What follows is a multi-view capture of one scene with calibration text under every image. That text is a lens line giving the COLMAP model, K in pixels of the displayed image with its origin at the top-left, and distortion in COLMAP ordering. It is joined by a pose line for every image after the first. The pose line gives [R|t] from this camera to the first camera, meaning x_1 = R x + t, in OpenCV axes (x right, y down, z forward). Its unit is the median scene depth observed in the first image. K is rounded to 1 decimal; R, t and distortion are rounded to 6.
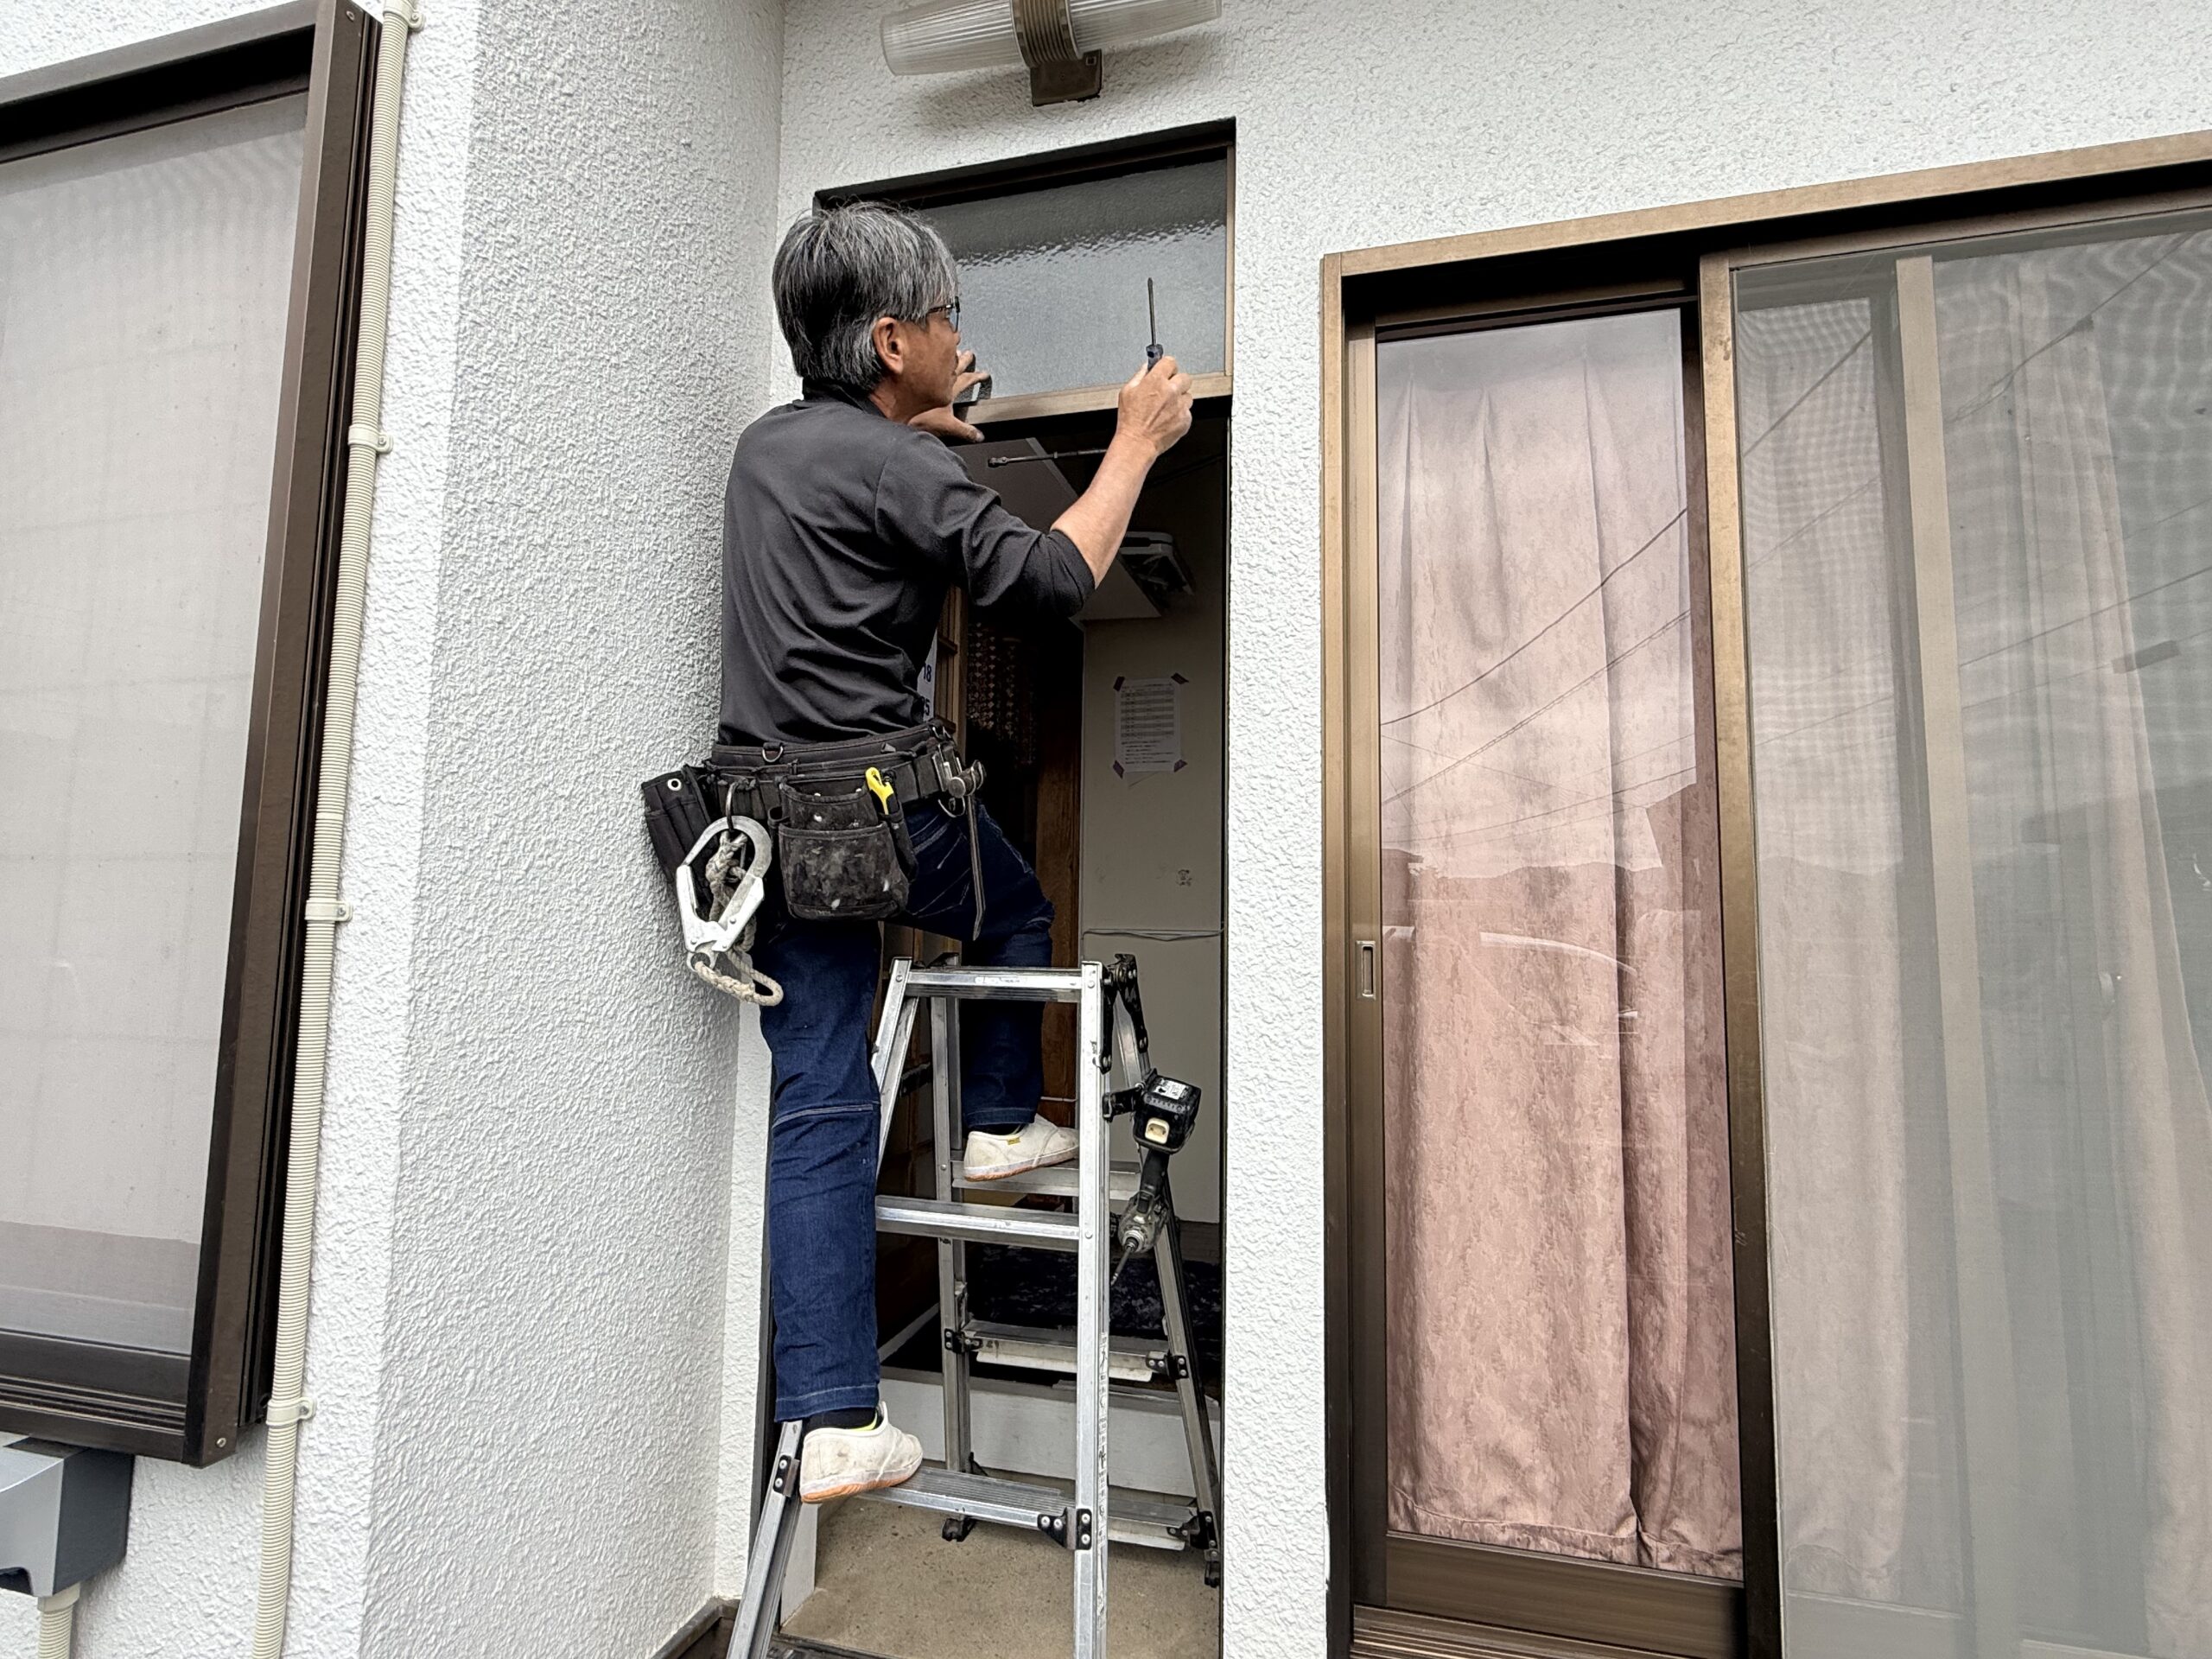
lens RADIAL K [[1128.9, 0, 1106.0], [0, 1128.9, 829.5], [0, 0, 1]] dist [-0.000034, 0.000336]
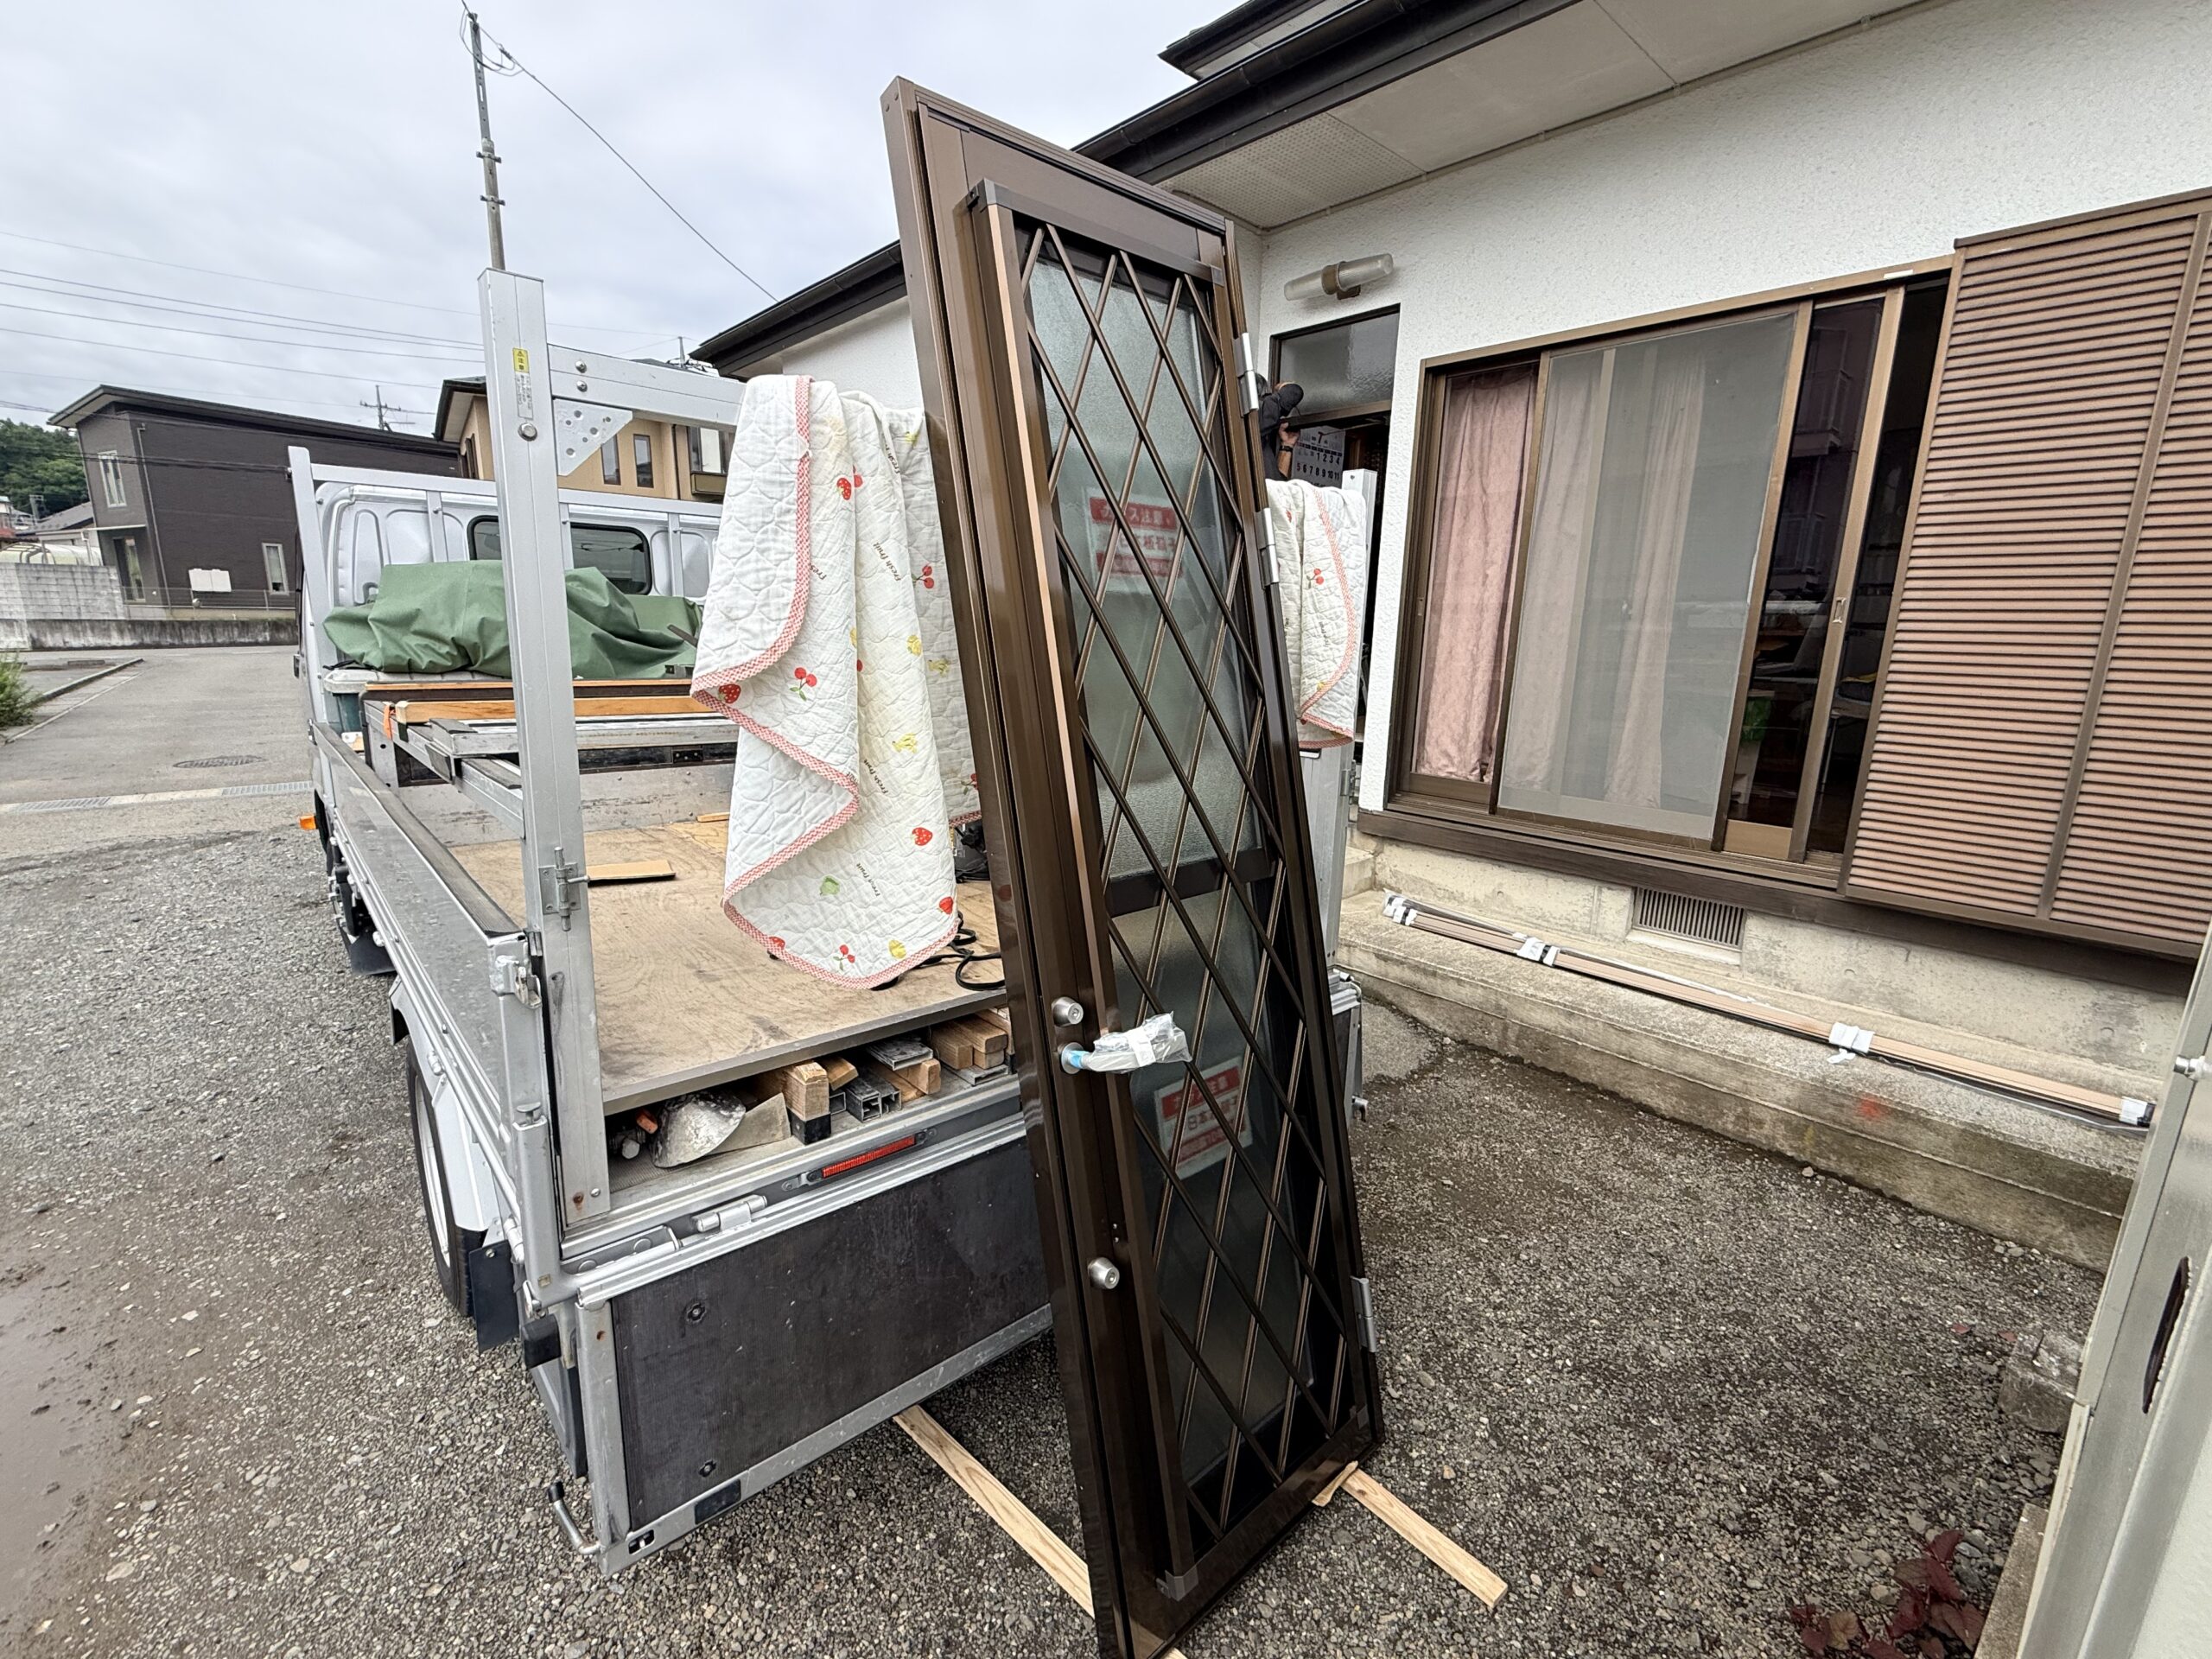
lens RADIAL K [[1001.3, 0, 1107.1], [0, 1001.3, 834.8], [0, 0, 1]] dist [0.002215, -0.000248]
pose [[0.839612, 0.118947, -0.530002, 1.365076], [0.041216, 0.958965, 0.280512, -0.110778], [0.541620, -0.257366, 0.800256, -2.449738]]
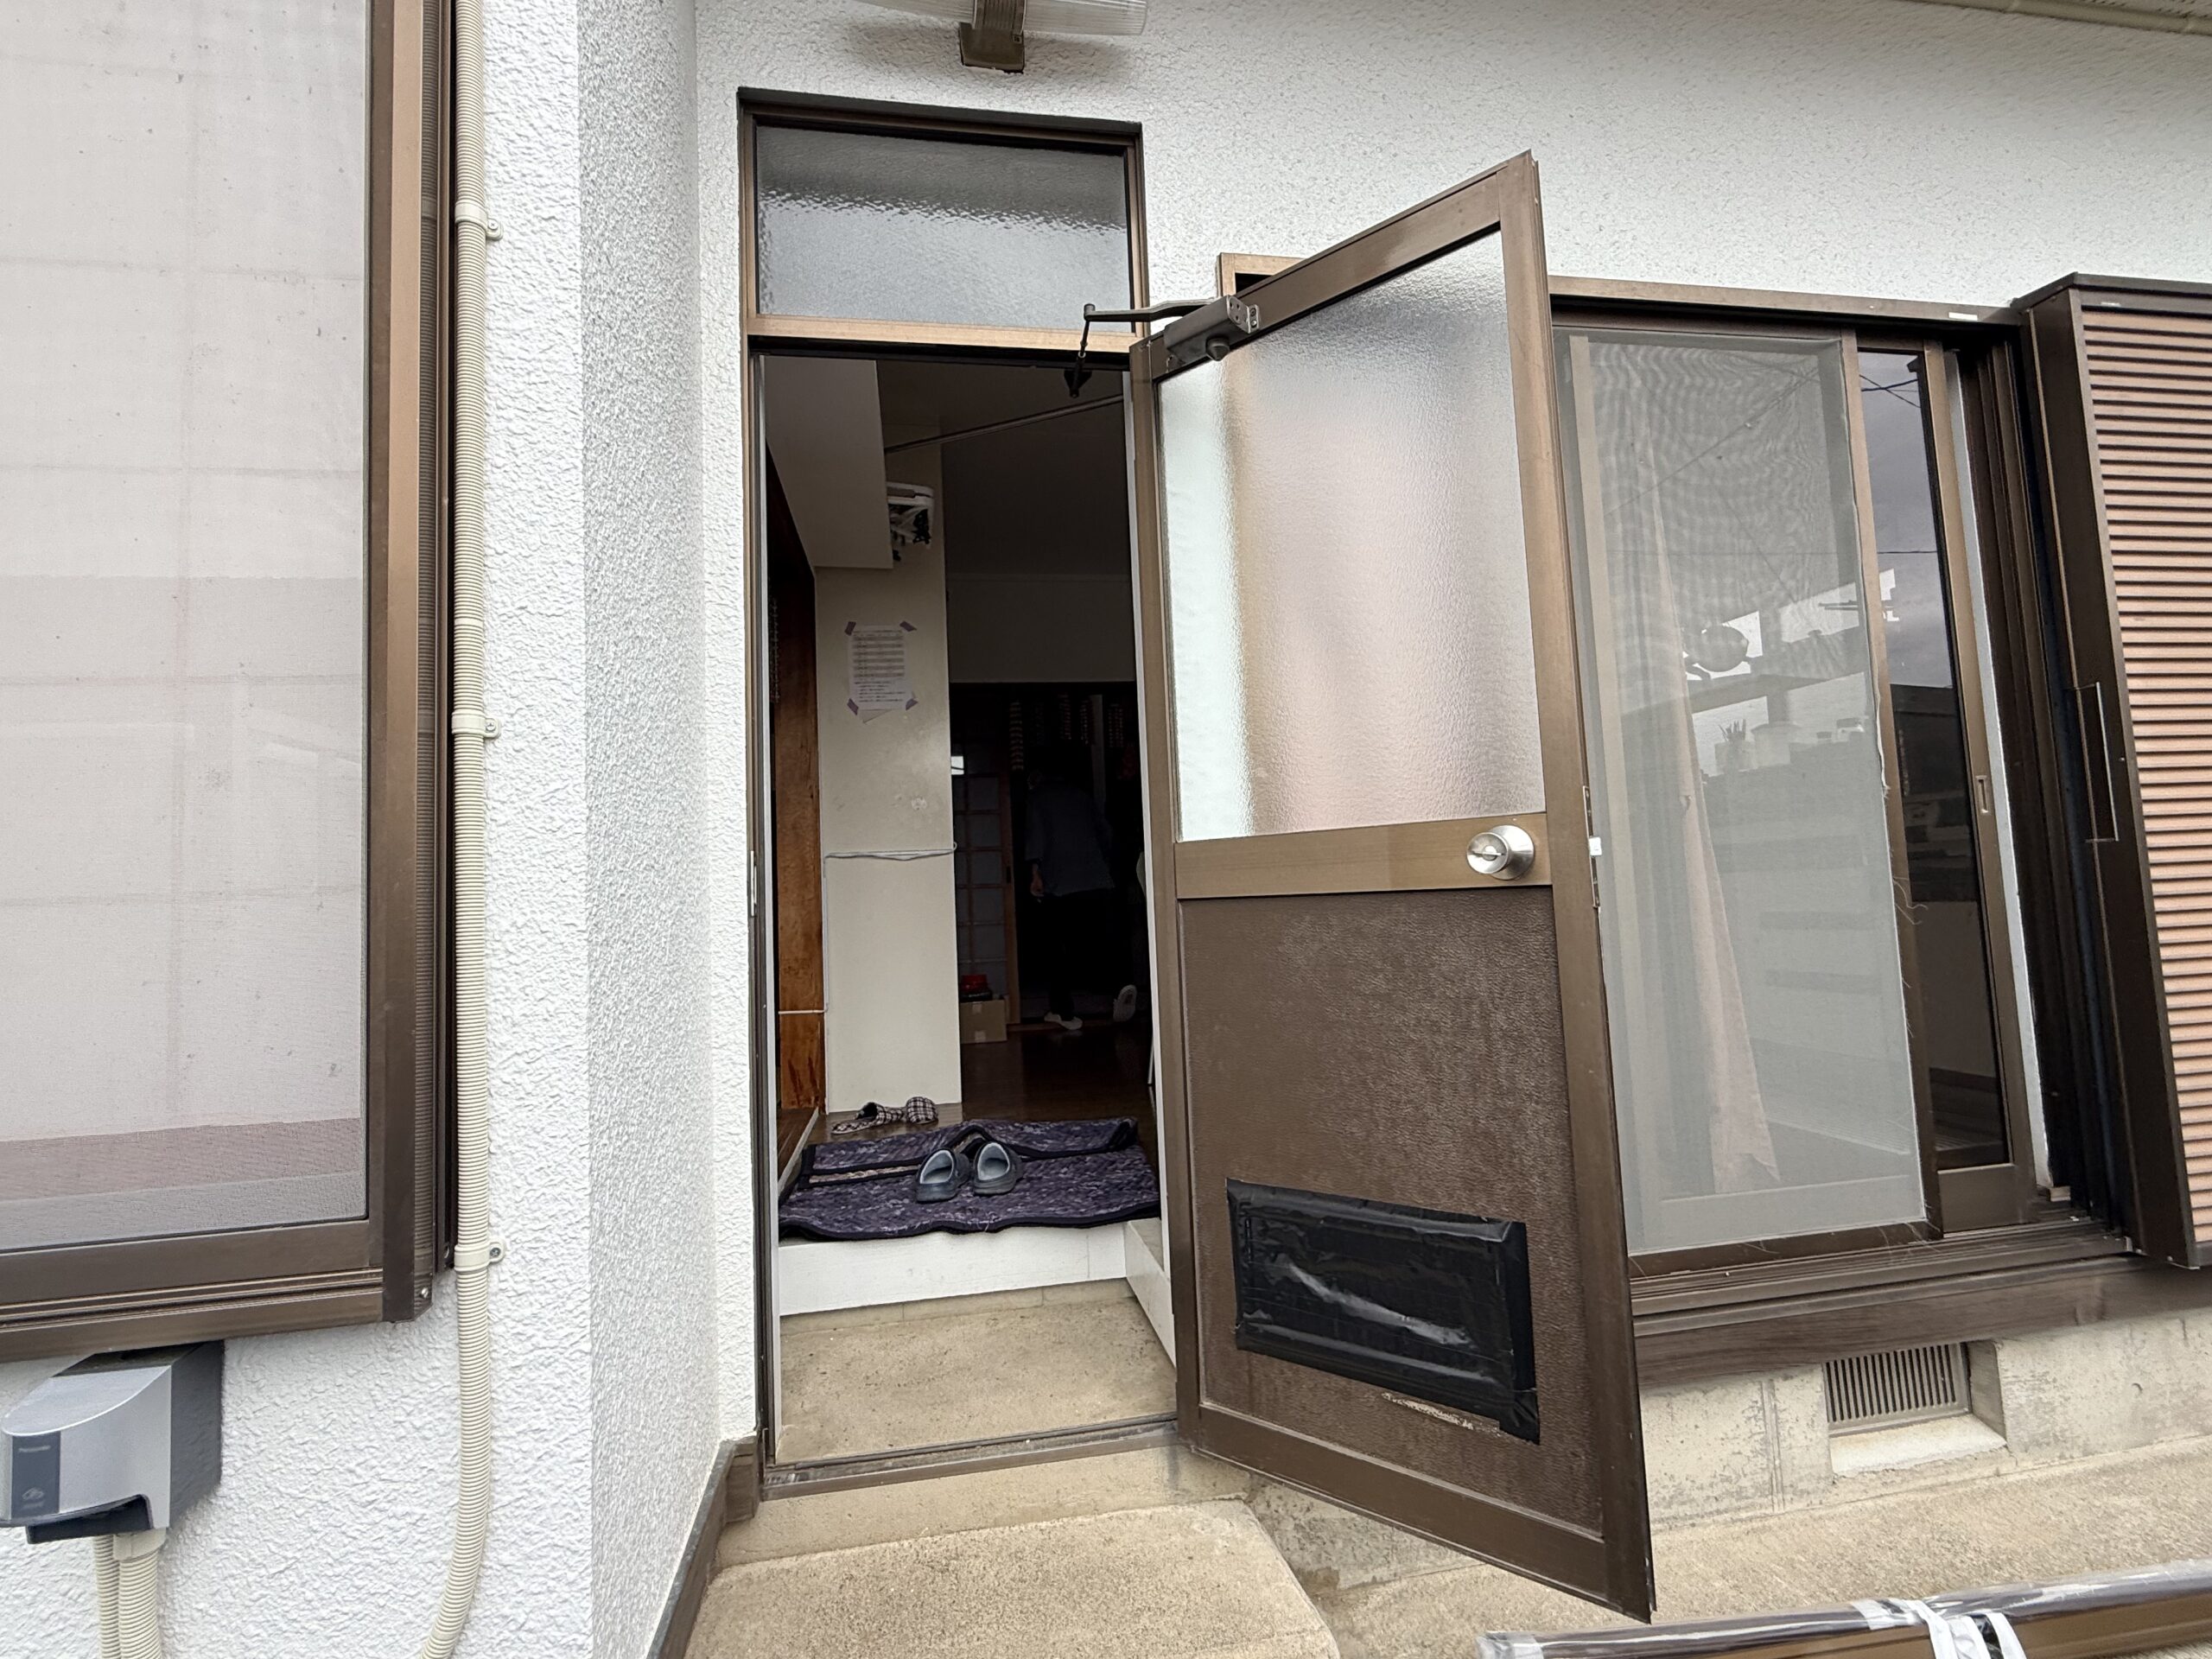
lens RADIAL K [[1008.5, 0, 1106.0], [0, 1008.5, 829.5], [0, 0, 1]] dist [0.009299, -0.005882]
pose [[0.905437, -0.025848, 0.423694, -0.546674], [0.017607, 0.999572, 0.023354, 0.140042], [-0.424116, -0.013685, 0.905504, 0.027231]]
